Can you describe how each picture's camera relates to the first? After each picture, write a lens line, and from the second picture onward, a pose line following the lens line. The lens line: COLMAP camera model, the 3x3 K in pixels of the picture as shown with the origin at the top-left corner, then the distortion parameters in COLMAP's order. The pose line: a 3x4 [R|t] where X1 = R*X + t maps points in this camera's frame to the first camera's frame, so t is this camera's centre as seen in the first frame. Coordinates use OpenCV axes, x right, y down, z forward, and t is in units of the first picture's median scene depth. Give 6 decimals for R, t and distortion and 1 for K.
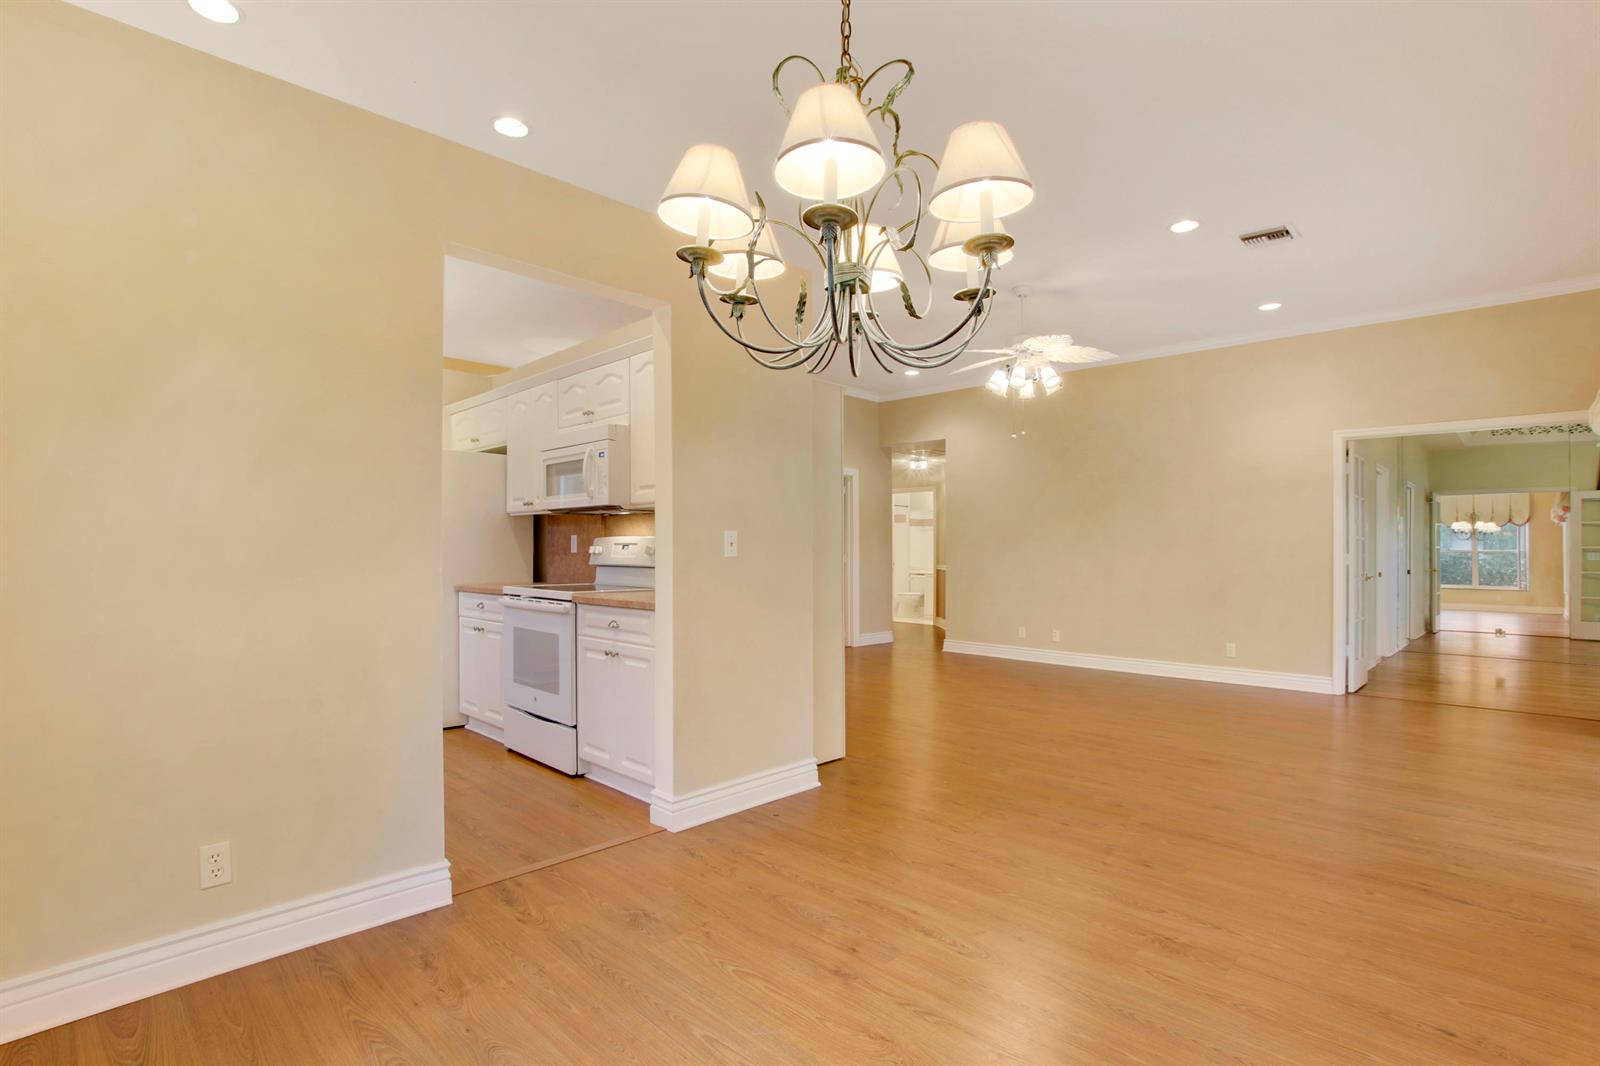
lens RADIAL K [[753.9, 0, 810.3], [0, 753.9, 541.8], [0, 0, 1]] dist [-0.031490, 0.002162]
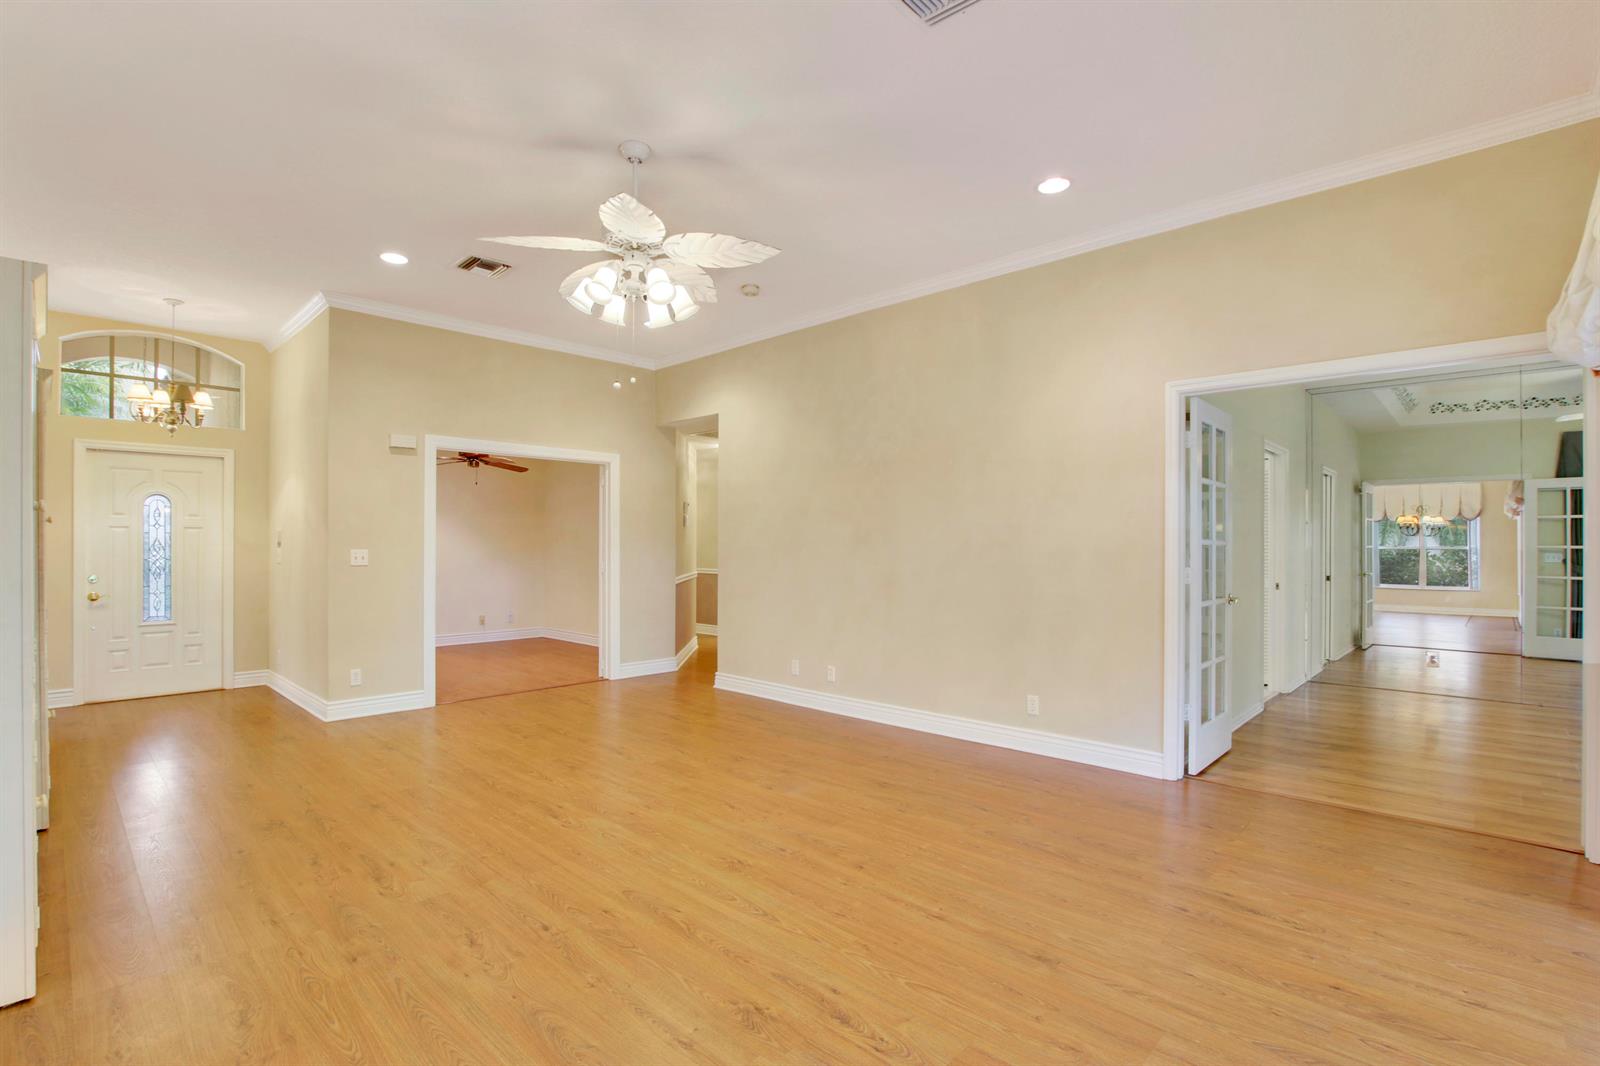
lens RADIAL K [[735.8, 0, 807.3], [0, 735.8, 541.5], [0, 0, 1]] dist [-0.023840, -0.001566]
pose [[0.999829, -0.005300, 0.017727, 0.204437], [0.005204, 0.999972, 0.005449, -0.006806], [-0.017755, -0.005356, 0.999828, 0.192310]]
